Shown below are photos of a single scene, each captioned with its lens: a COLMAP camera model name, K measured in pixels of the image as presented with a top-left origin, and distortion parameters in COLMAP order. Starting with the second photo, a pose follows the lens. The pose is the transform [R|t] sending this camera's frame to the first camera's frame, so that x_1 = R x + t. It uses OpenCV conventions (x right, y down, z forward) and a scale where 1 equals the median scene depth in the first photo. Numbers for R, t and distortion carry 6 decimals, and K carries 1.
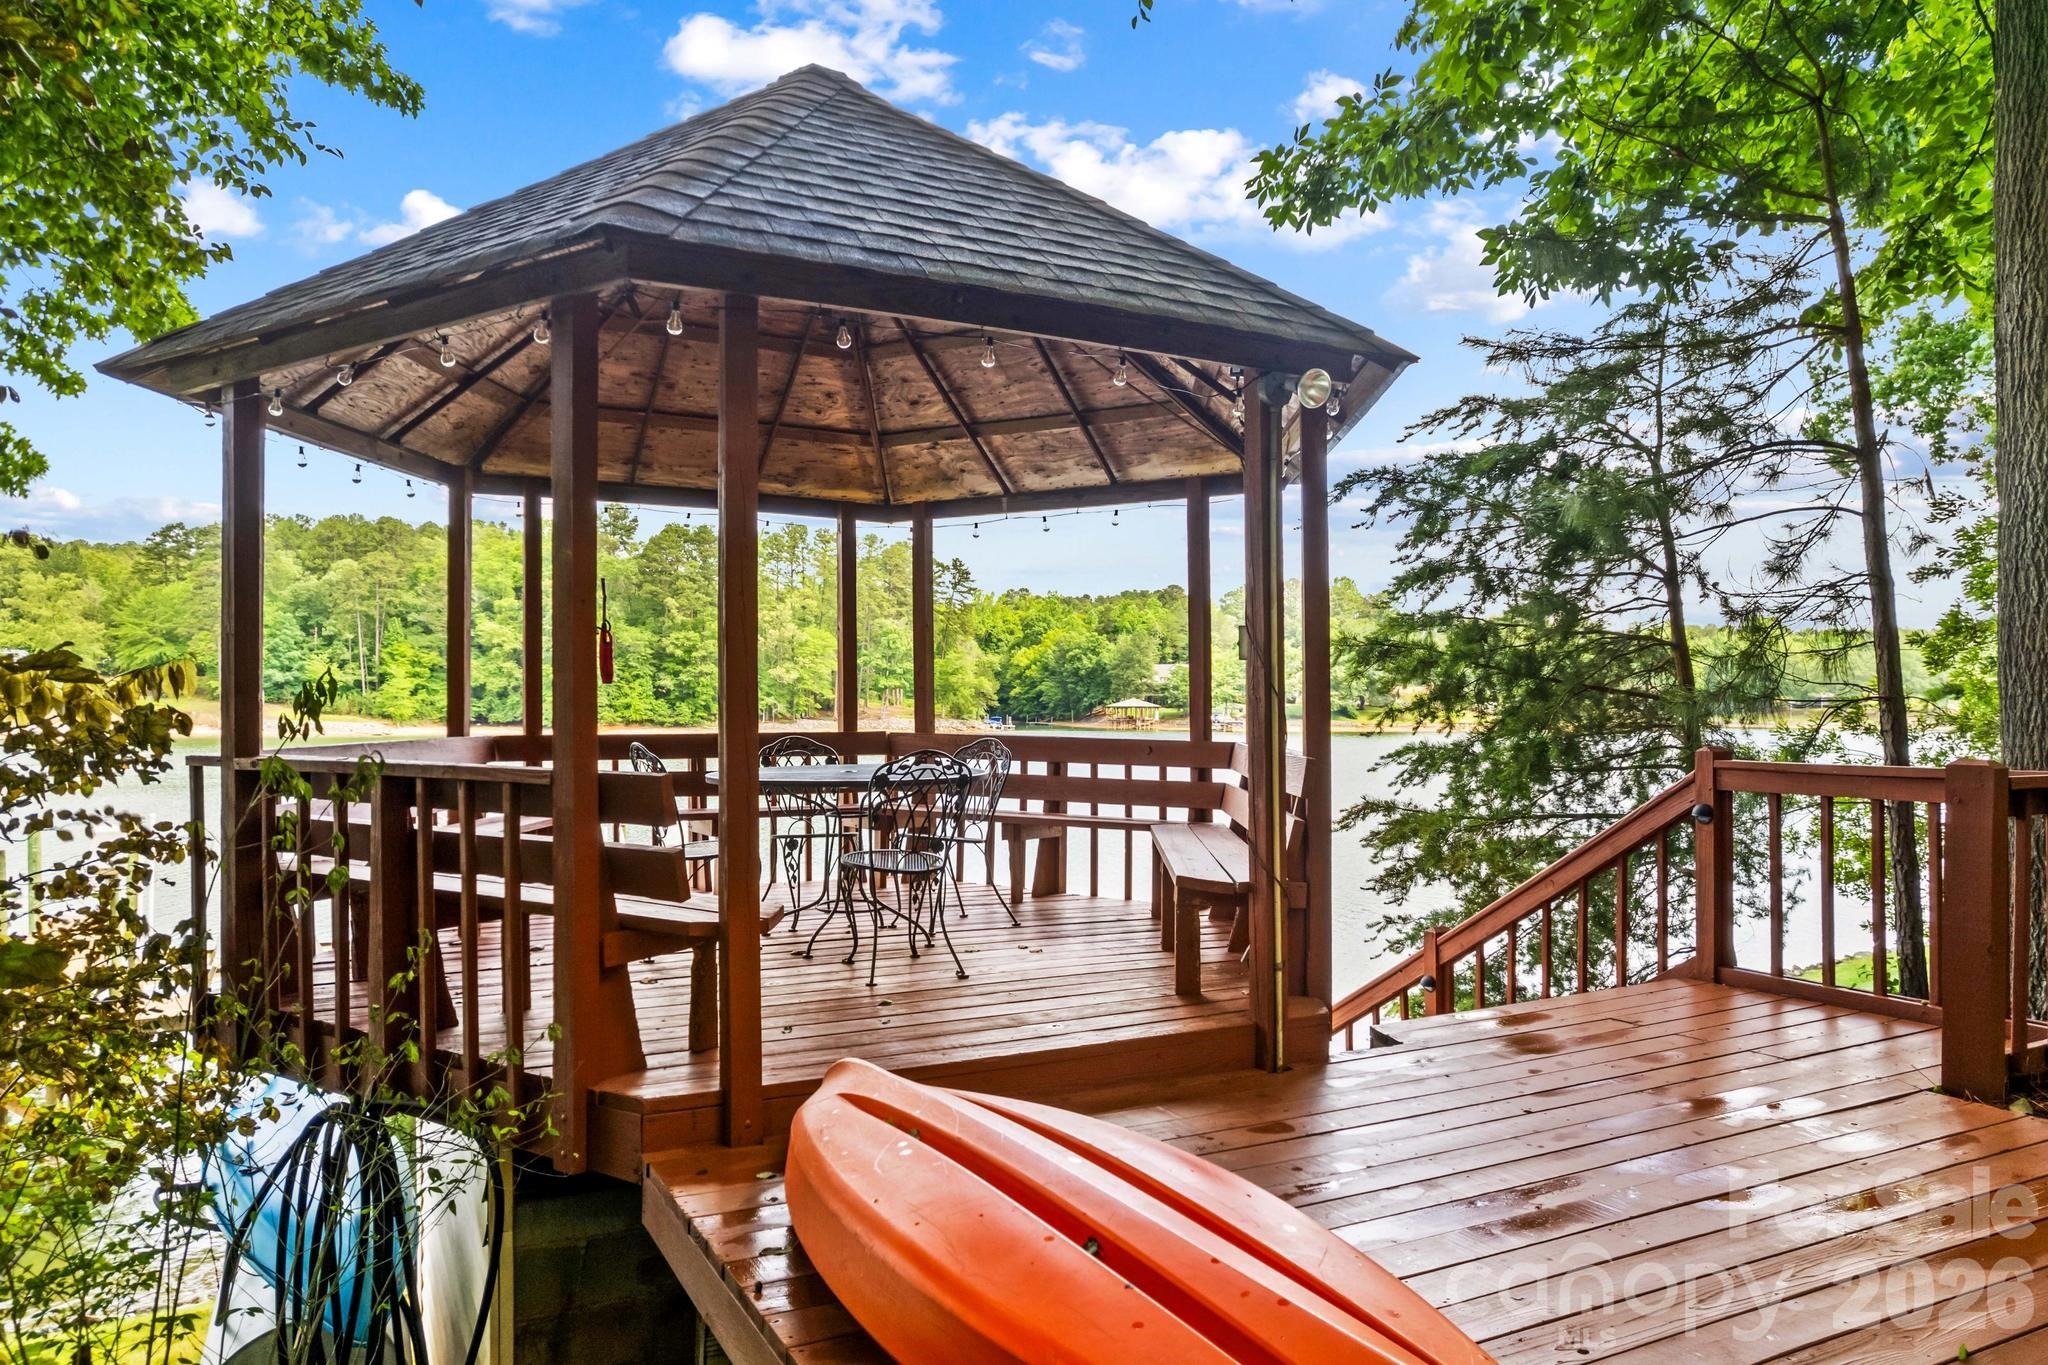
lens RADIAL K [[1346.9, 0, 1017.0], [0, 1346.9, 685.7], [0, 0, 1]] dist [-0.044769, 0.002212]
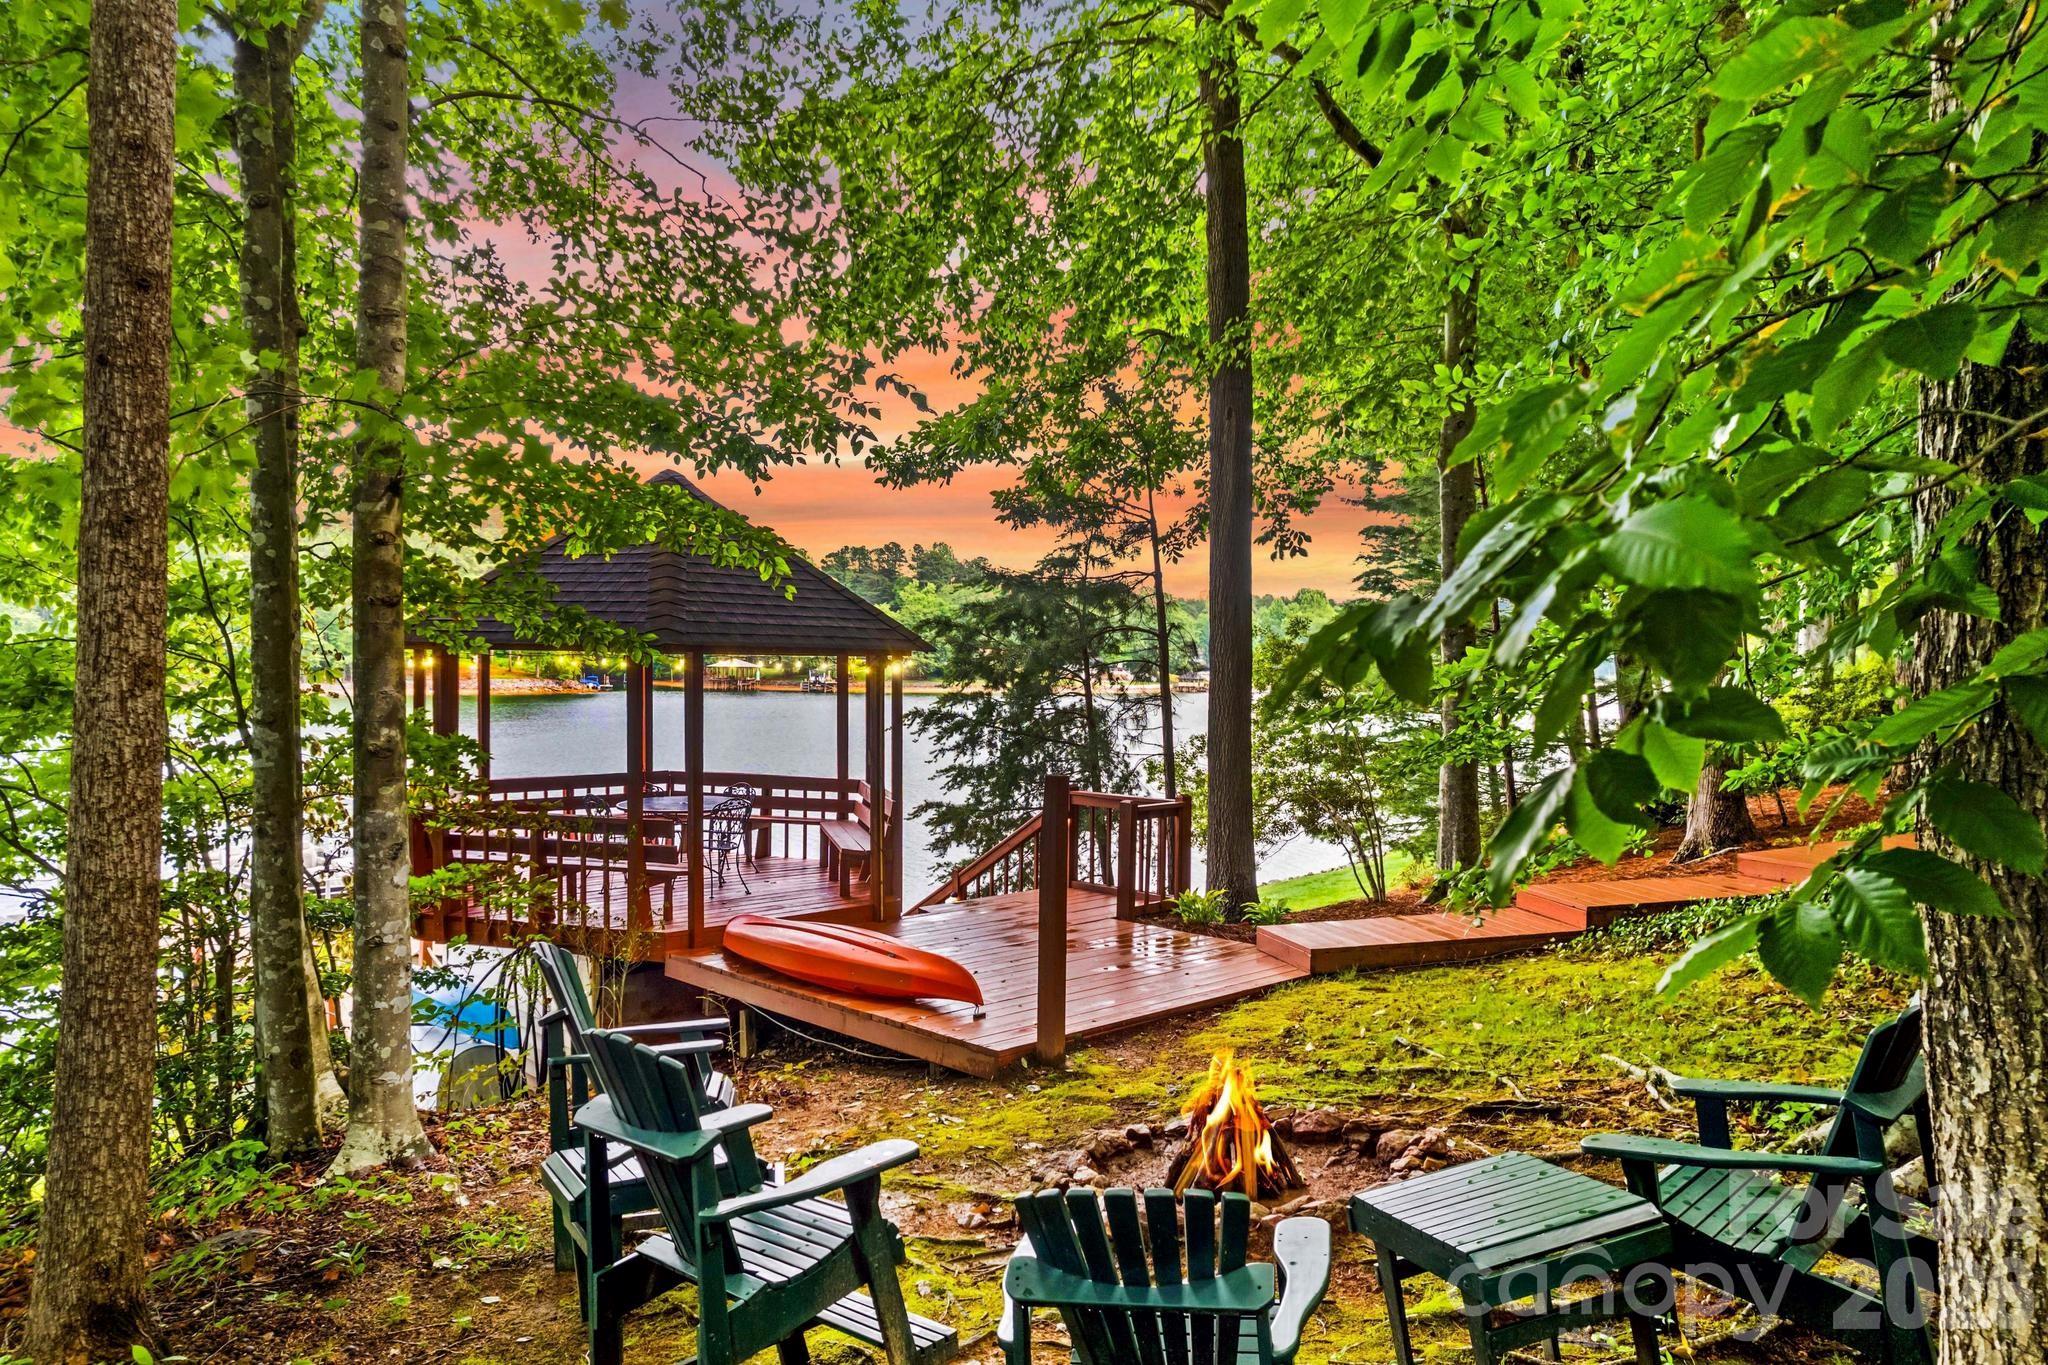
lens RADIAL K [[1346.9, 0, 1017.0], [0, 1346.9, 685.7], [0, 0, 1]] dist [-0.044769, 0.002212]
pose [[0.956110, 0.002474, 0.292996, -0.192582], [-0.011462, 0.999515, 0.028963, -0.150700], [-0.292783, -0.031050, 0.955675, -0.938608]]
